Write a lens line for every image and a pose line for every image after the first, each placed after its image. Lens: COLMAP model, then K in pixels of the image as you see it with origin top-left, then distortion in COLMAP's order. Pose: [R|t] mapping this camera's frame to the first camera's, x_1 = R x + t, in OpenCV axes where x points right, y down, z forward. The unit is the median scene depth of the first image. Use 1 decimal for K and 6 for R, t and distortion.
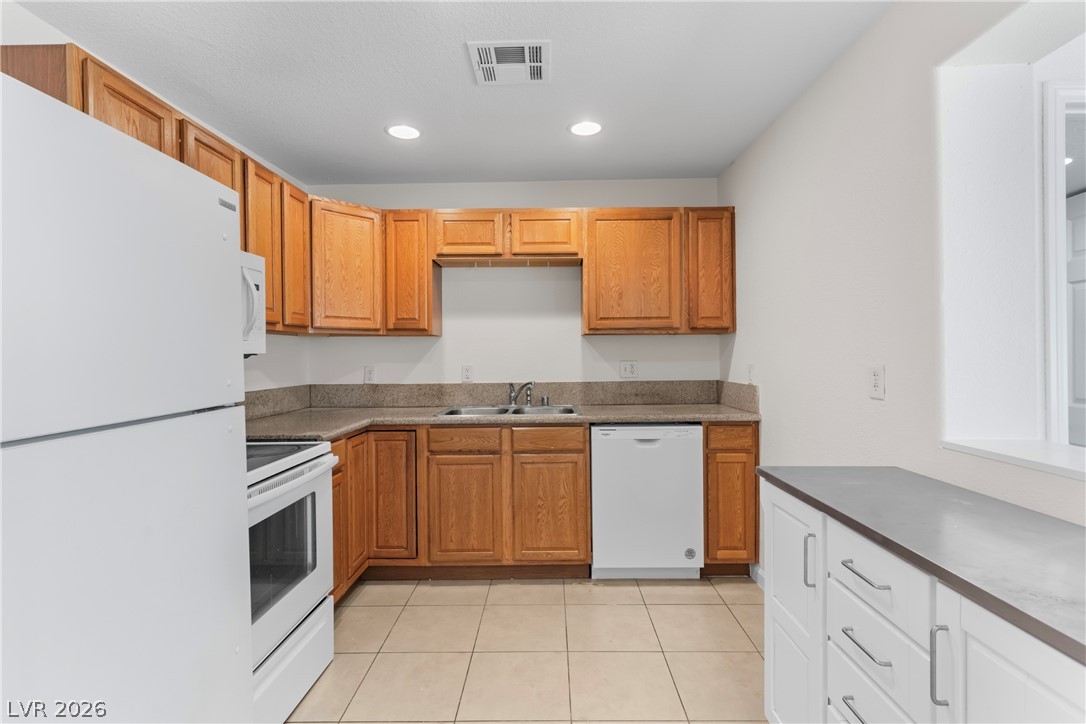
lens RADIAL K [[521.7, 0, 543.8], [0, 521.7, 360.5], [0, 0, 1]] dist [0.004090, 0.001026]
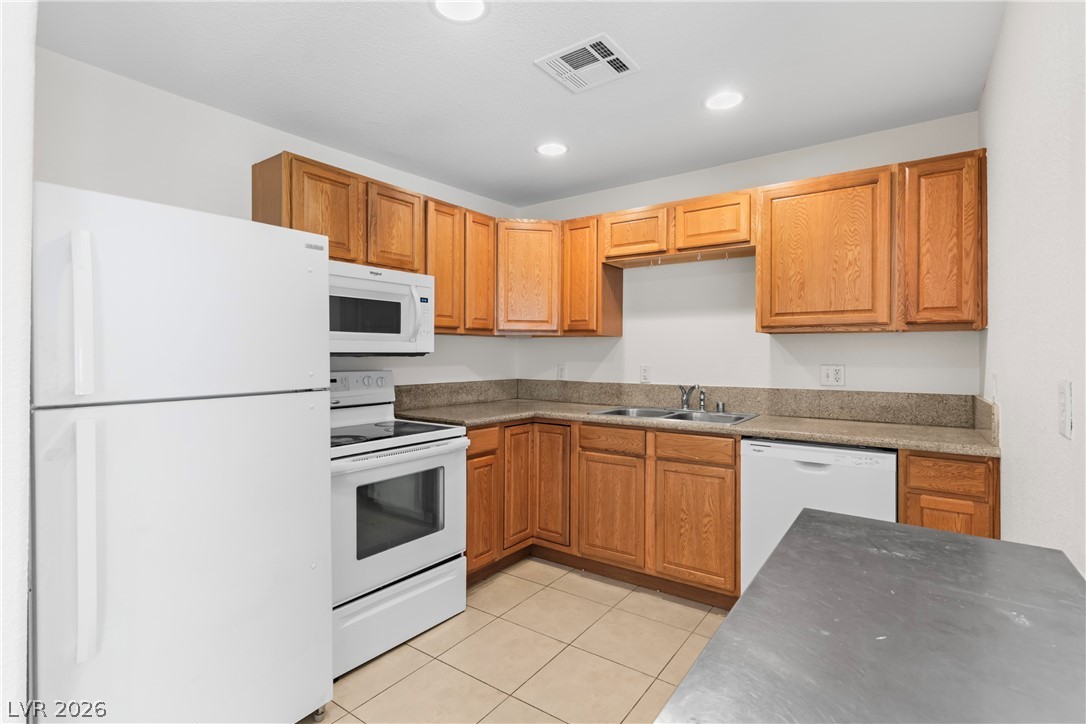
lens RADIAL K [[519.7, 0, 531.4], [0, 519.7, 355.6], [0, 0, 1]] dist [0.001424, 0.000600]
pose [[0.816113, 0.013092, -0.577744, 0.280926], [-0.017093, 0.999853, -0.001487, -0.005422], [0.577640, 0.011089, 0.816217, 0.083843]]
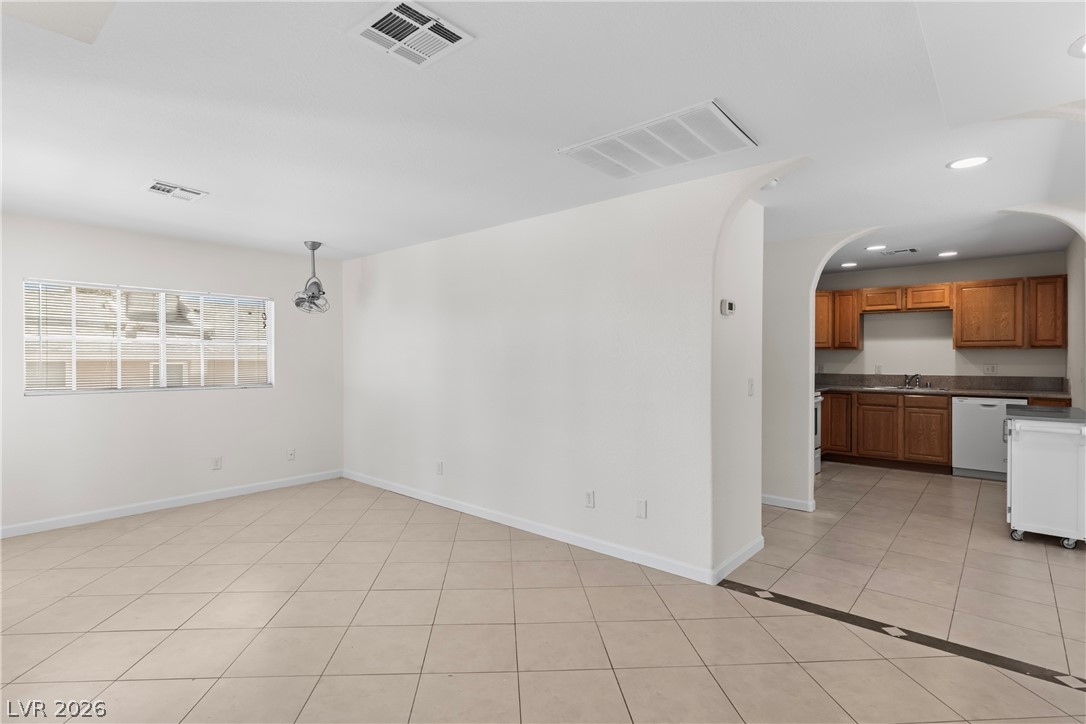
lens RADIAL K [[521.7, 0, 543.8], [0, 521.7, 360.5], [0, 0, 1]] dist [0.004090, 0.001026]
pose [[0.759669, 0.012841, -0.650184, 0.188928], [-0.012582, 0.999908, 0.005048, -0.002085], [0.650189, 0.004346, 0.759760, -1.428513]]
